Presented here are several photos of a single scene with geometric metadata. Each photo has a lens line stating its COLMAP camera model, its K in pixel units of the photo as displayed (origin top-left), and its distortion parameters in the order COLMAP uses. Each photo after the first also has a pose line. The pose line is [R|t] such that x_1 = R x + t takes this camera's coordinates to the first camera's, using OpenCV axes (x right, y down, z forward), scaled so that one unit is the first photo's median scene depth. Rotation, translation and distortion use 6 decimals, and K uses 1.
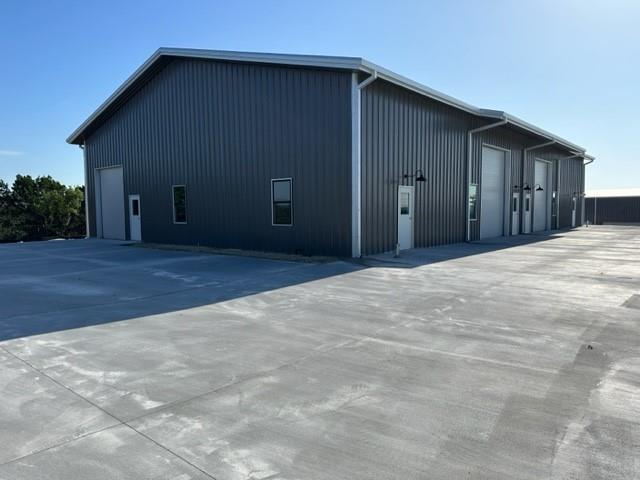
lens RADIAL K [[447.0, 0, 318.5], [0, 447.0, 239.8], [0, 0, 1]] dist [0.057939, -0.020171]
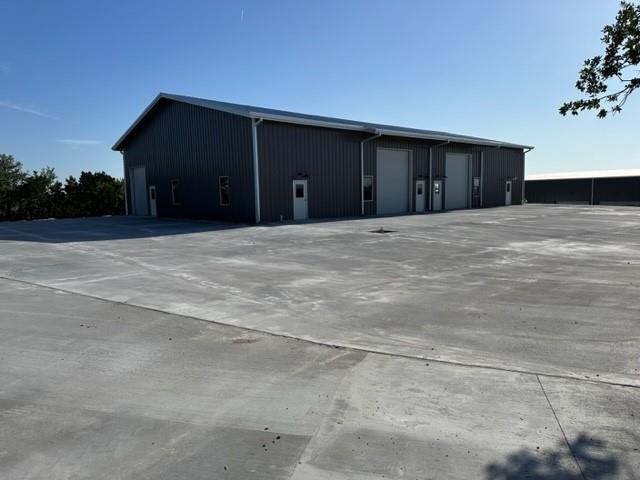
lens RADIAL K [[447.0, 0, 319.4], [0, 447.0, 234.4], [0, 0, 1]] dist [0.057939, -0.020171]
pose [[0.993029, -0.000353, -0.117867, 0.275336], [0.003629, 0.999613, 0.027580, 0.020007], [0.117812, -0.027815, 0.992646, -0.366139]]
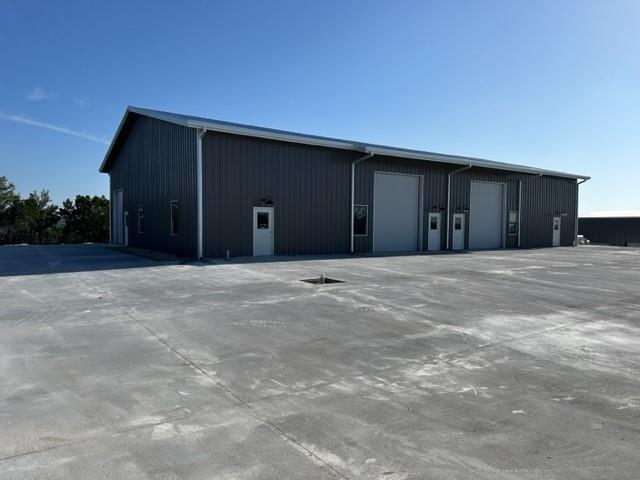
lens RADIAL K [[447.0, 0, 324.1], [0, 447.0, 228.4], [0, 0, 1]] dist [0.057939, -0.020171]
pose [[0.971710, 0.019446, -0.235373, 0.406417], [-0.032892, 0.998035, -0.053337, 0.003776], [0.233874, 0.059570, 0.970440, -0.132848]]
